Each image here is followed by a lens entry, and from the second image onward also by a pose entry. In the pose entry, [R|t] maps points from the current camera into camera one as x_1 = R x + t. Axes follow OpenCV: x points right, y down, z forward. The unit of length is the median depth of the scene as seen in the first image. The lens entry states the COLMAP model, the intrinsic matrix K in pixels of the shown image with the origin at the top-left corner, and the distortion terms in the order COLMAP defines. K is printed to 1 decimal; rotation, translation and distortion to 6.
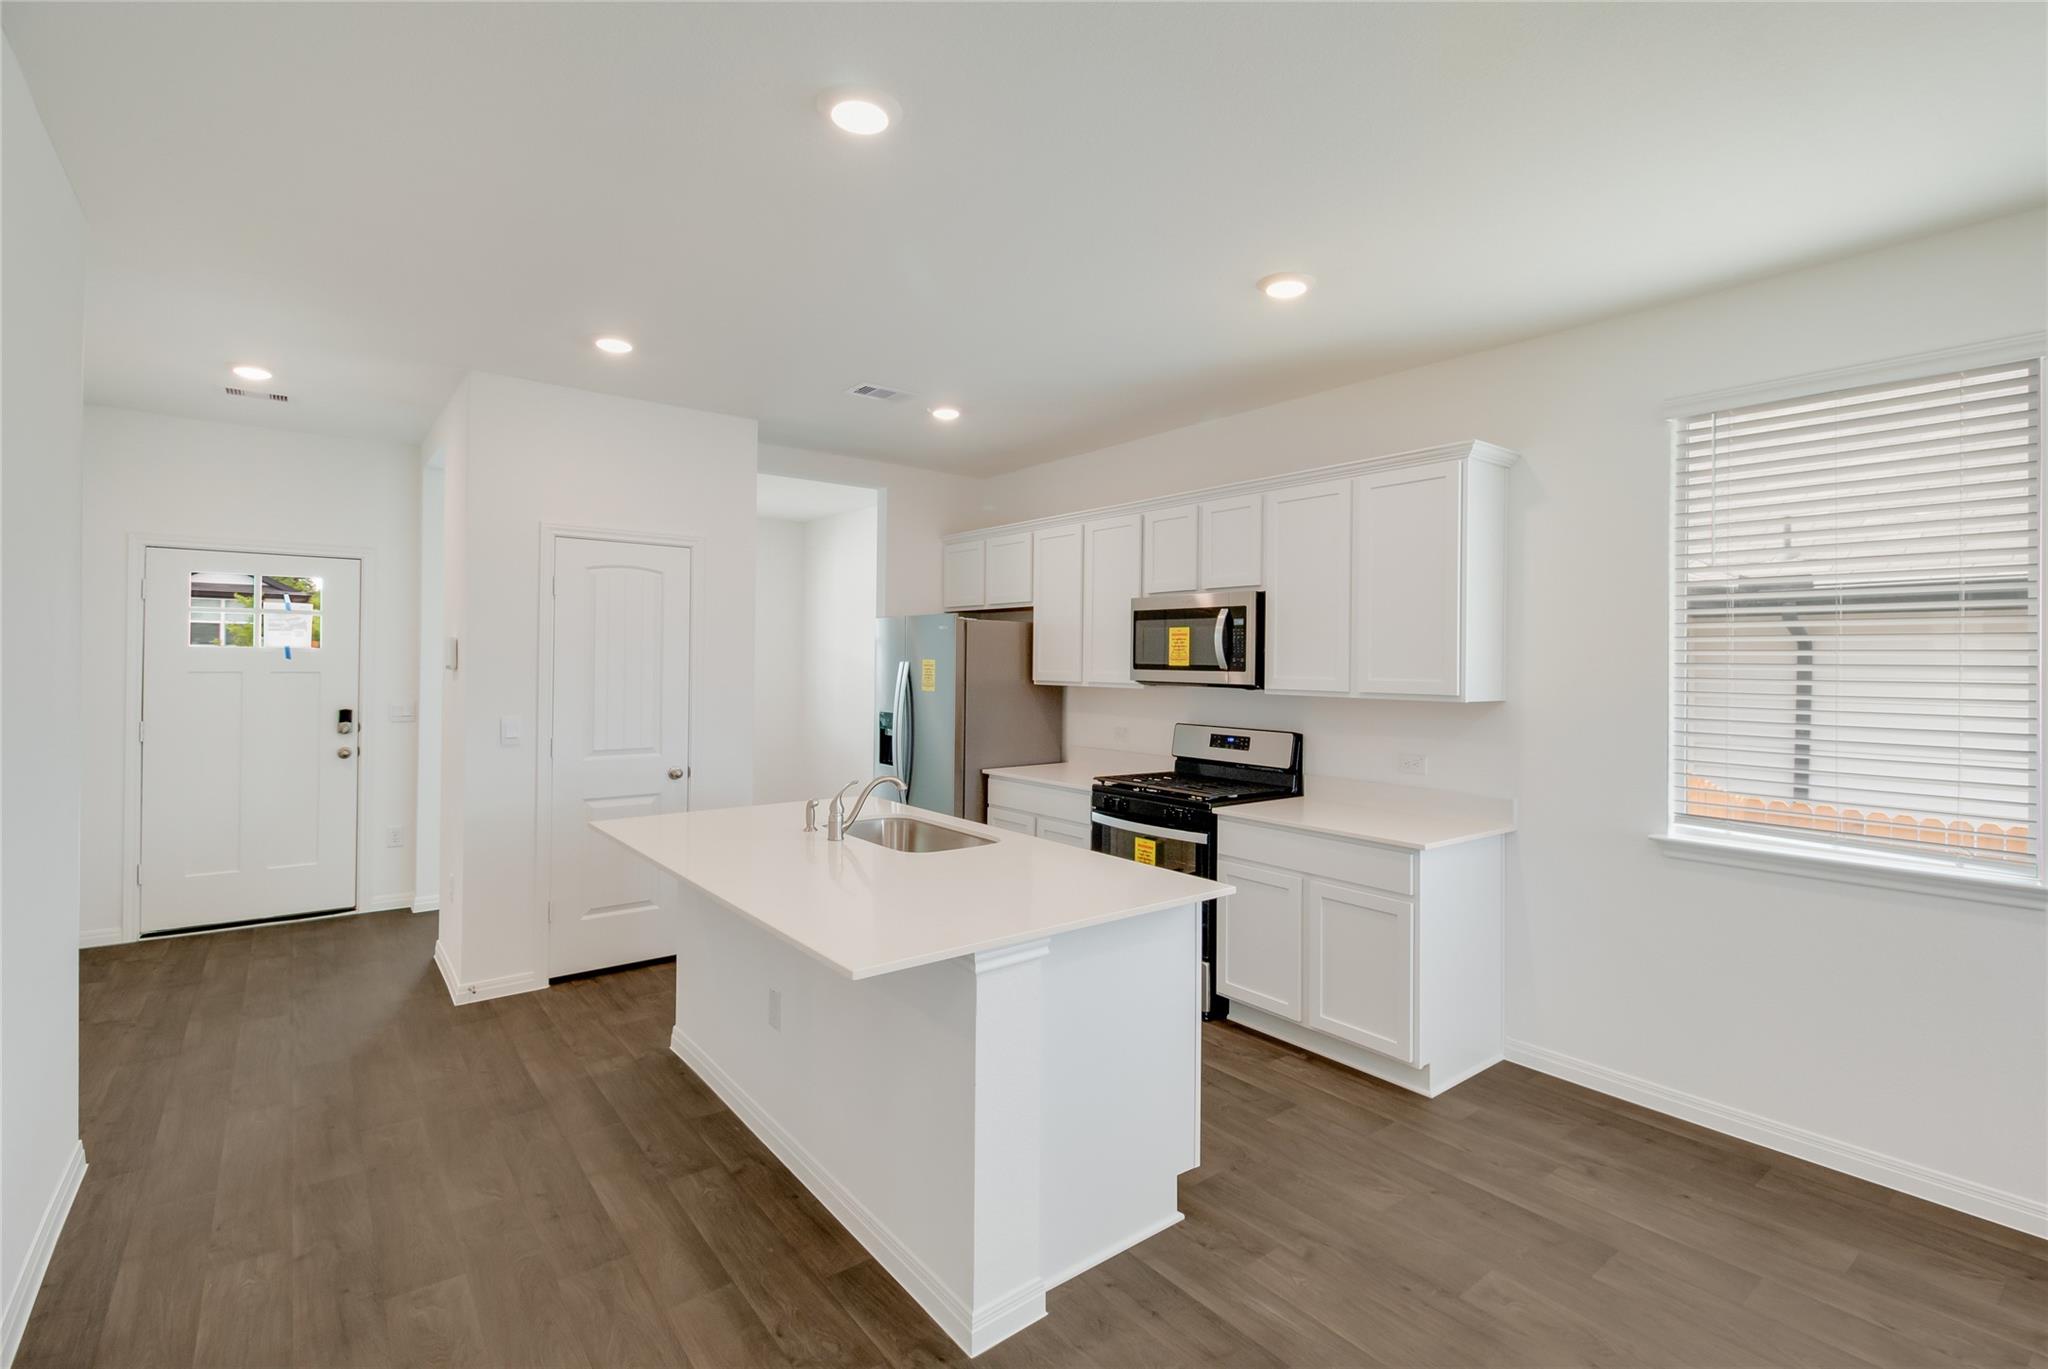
lens RADIAL K [[960.0, 0, 1116.9], [0, 960.0, 656.3], [0, 0, 1]] dist [0.018343, -0.006322]
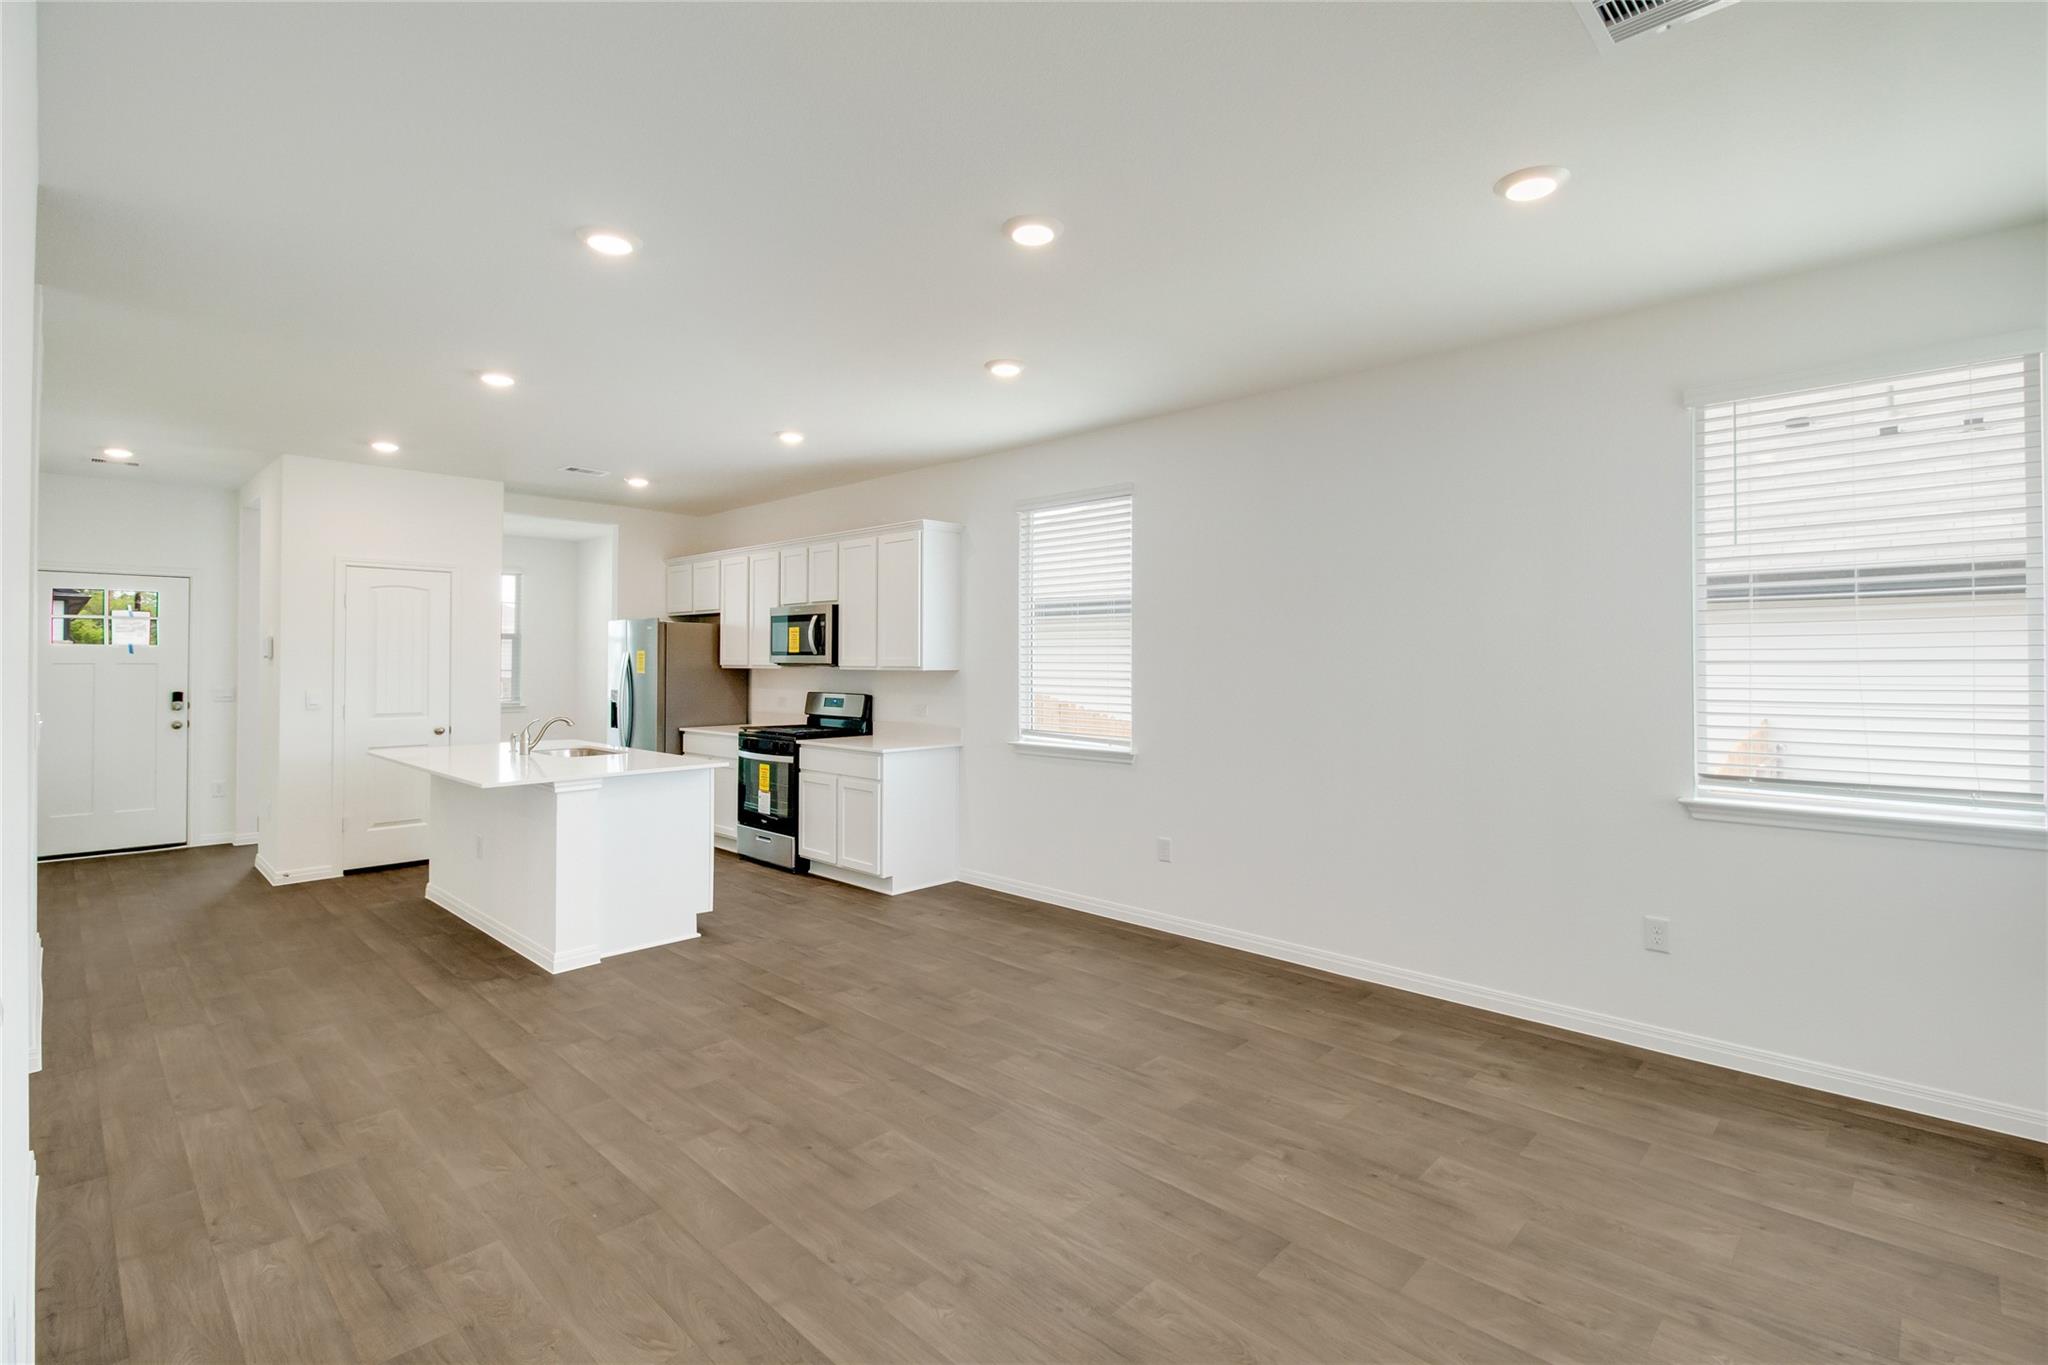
lens RADIAL K [[960.0, 0, 1103.3], [0, 960.0, 653.5], [0, 0, 1]] dist [0.018343, -0.006322]
pose [[0.992800, -0.006916, 0.119585, 0.383246], [0.007247, 0.999971, -0.002332, 0.019249], [-0.119565, 0.003182, 0.992821, -0.597971]]
